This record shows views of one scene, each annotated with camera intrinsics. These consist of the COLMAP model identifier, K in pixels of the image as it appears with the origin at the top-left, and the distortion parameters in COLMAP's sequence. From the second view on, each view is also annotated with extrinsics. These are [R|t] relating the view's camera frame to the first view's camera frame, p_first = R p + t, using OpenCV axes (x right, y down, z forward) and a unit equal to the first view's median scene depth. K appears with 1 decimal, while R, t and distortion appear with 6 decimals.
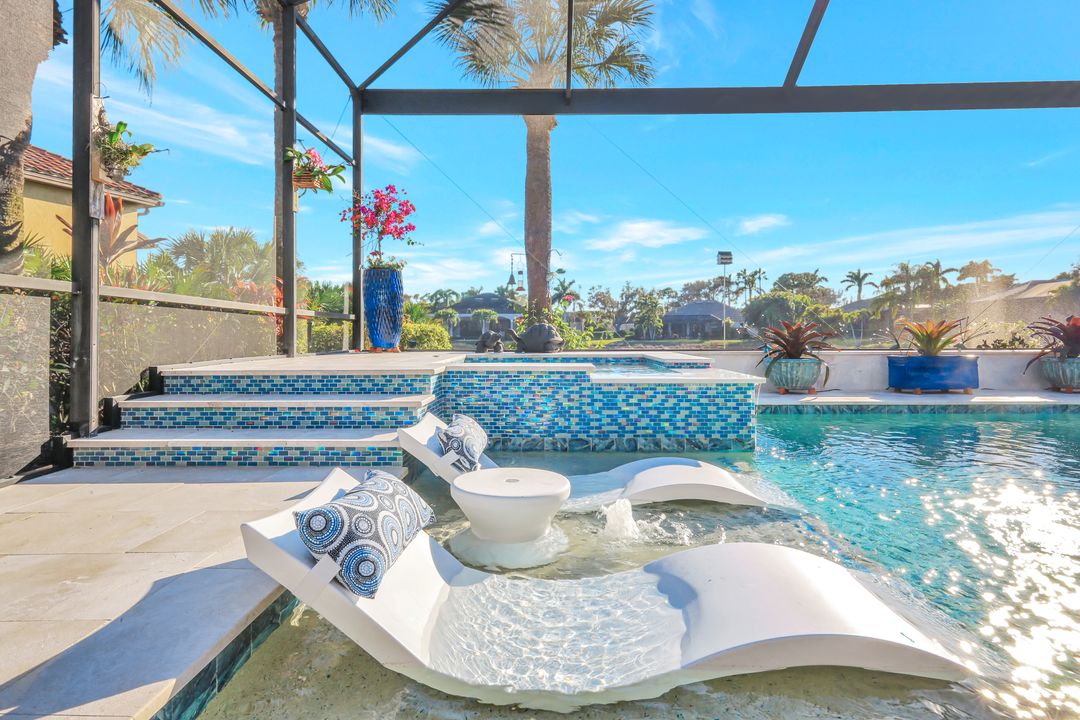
lens RADIAL K [[583.4, 0, 539.0], [0, 583.4, 322.5], [0, 0, 1]] dist [-0.001590, 0.000083]
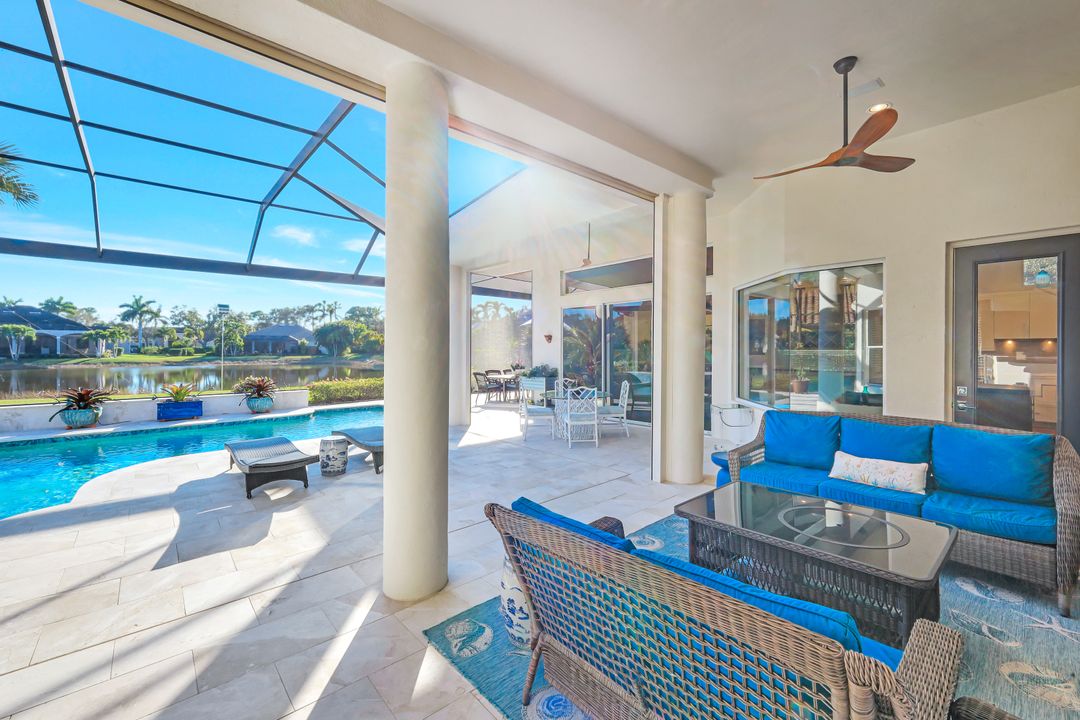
lens RADIAL K [[441.6, 0, 538.0], [0, 441.6, 347.0], [0, 0, 1]] dist [-0.000641, 0.000002]
pose [[0.737786, 0.006553, 0.675002, 0.086673], [-0.021579, 0.999671, 0.013882, -0.027375], [-0.674689, -0.024808, 0.737685, -0.144455]]
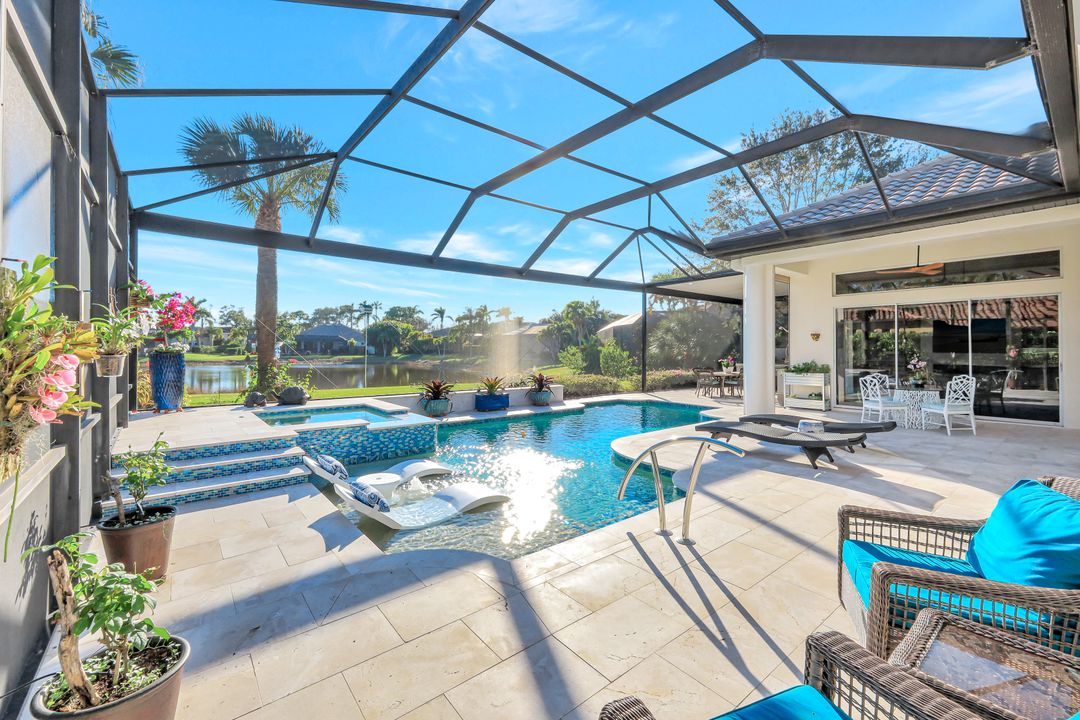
lens RADIAL K [[453.6, 0, 532.9], [0, 453.6, 347.1], [0, 0, 1]] dist [-0.000518, -0.000010]
pose [[0.760686, 0.008010, 0.649071, -0.050436], [-0.022527, 0.999647, 0.014066, -0.022627], [-0.648729, -0.025321, 0.760598, -0.062059]]
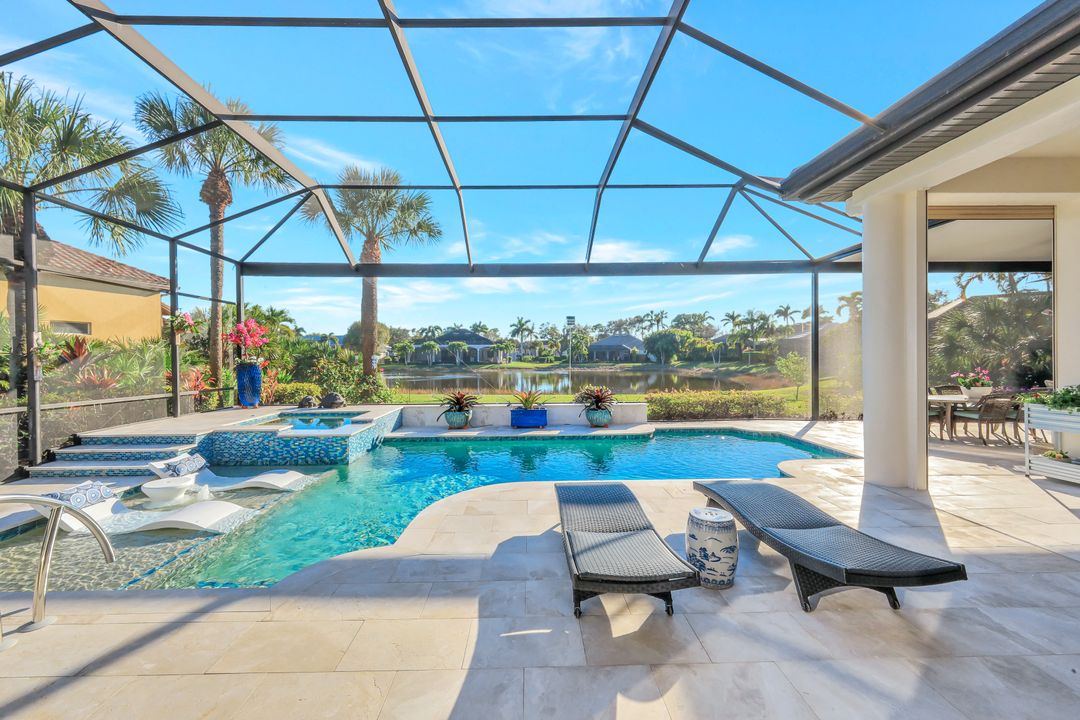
lens RADIAL K [[440.7, 0, 540.0], [0, 440.7, 360.0], [0, 0, 1]] dist [0.000522, 0.000070]
pose [[0.999064, -0.003615, 0.043116, 0.100335], [0.002190, 0.999451, 0.033045, -0.024333], [-0.043212, -0.032919, 0.998523, -0.075357]]
